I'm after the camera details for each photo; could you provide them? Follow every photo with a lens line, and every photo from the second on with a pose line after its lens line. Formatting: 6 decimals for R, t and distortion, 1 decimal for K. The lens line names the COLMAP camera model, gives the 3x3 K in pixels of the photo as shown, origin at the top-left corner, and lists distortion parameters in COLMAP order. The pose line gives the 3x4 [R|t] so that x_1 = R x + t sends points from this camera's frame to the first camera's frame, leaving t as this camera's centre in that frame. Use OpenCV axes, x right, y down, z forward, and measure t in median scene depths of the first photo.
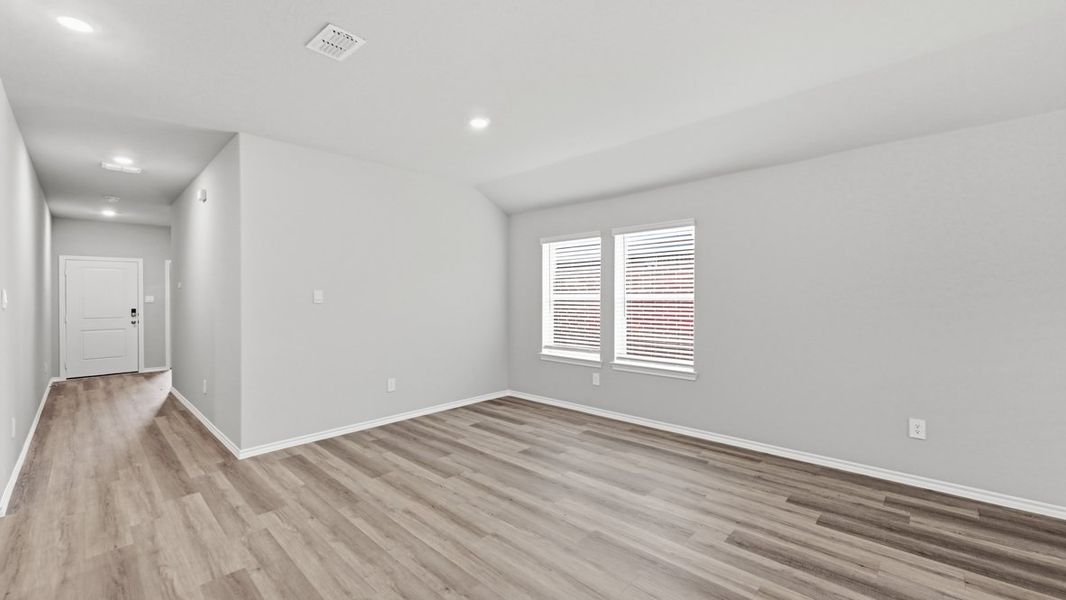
lens RADIAL K [[423.6, 0, 531.2], [0, 423.6, 299.9], [0, 0, 1]] dist [-0.001367, 0.000573]
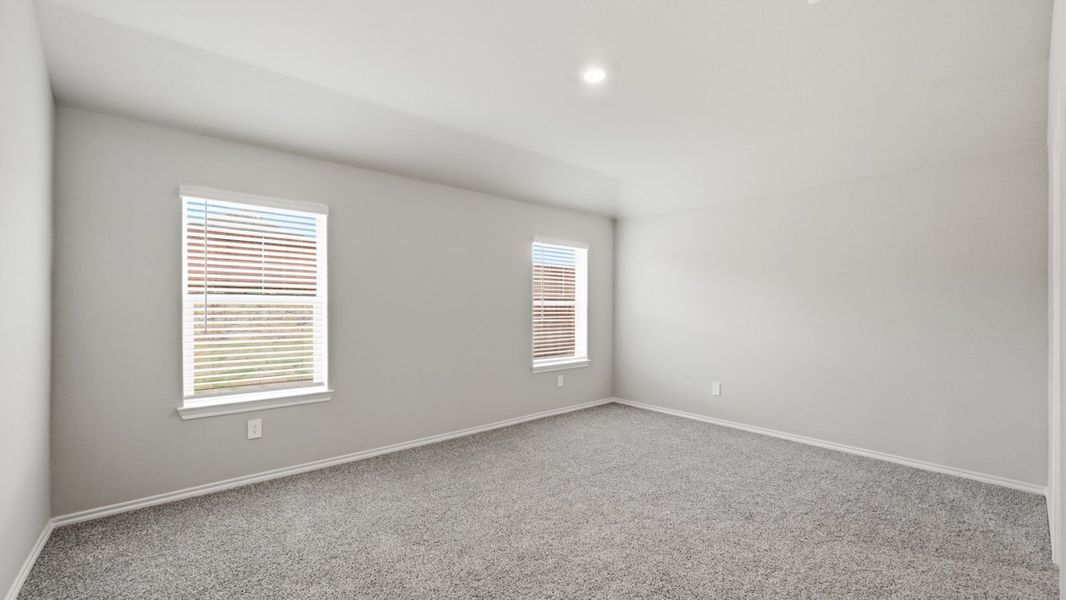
lens RADIAL K [[558.4, 0, 530.4], [0, 558.4, 309.9], [0, 0, 1]] dist [-0.044070, -0.001031]
pose [[-0.018339, -0.007115, 0.999807, -0.866347], [0.000872, 0.999974, 0.007132, 0.003165], [-0.999831, 0.001002, -0.018332, 0.786107]]
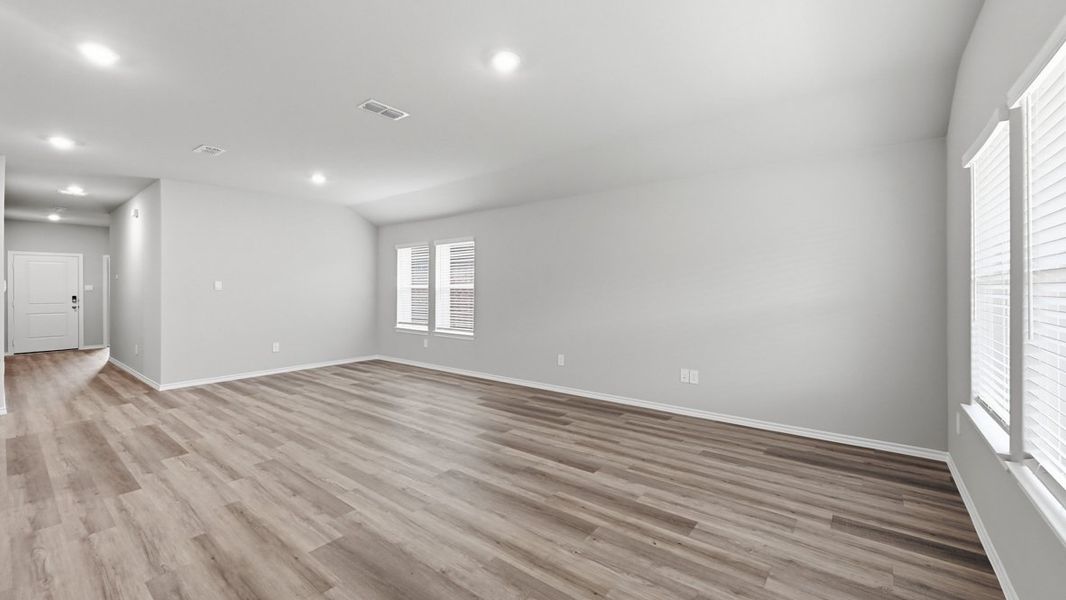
lens RADIAL K [[423.6, 0, 532.4], [0, 423.6, 290.3], [0, 0, 1]] dist [-0.001367, 0.000573]
pose [[0.996195, 0.002887, 0.087103, 0.464213], [-0.002688, 0.999993, -0.002404, 0.008834], [-0.087110, 0.002161, 0.996196, -0.576115]]
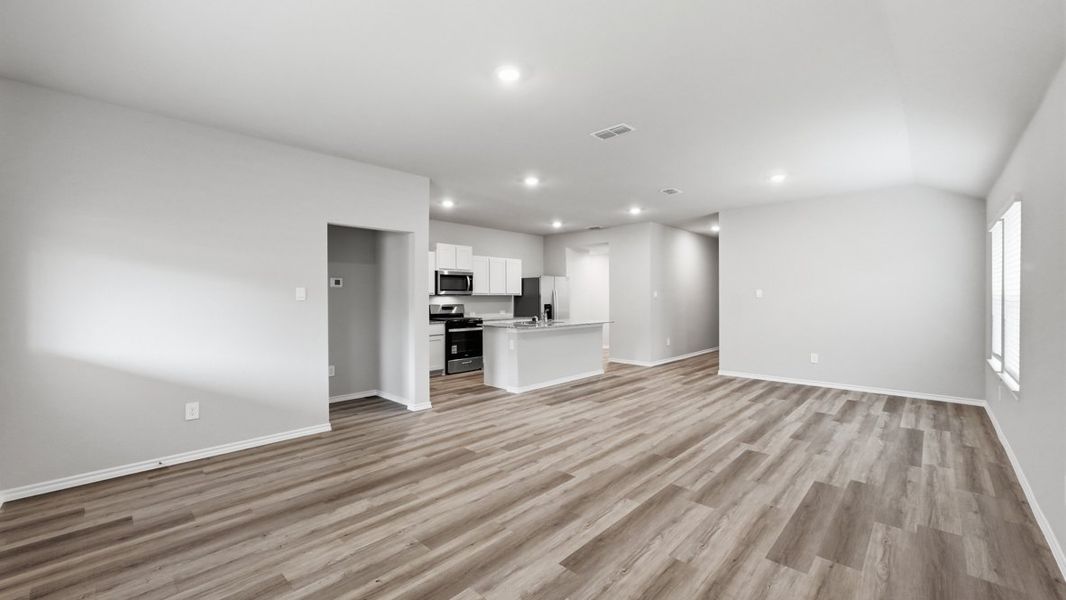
lens RADIAL K [[423.6, 0, 541.9], [0, 423.6, 297.0], [0, 0, 1]] dist [-0.001367, 0.000573]
pose [[0.011494, 0.006996, -0.999909, 1.146122], [-0.005546, 0.999961, 0.006933, -0.001333], [0.999919, 0.005465, 0.011533, 0.121678]]
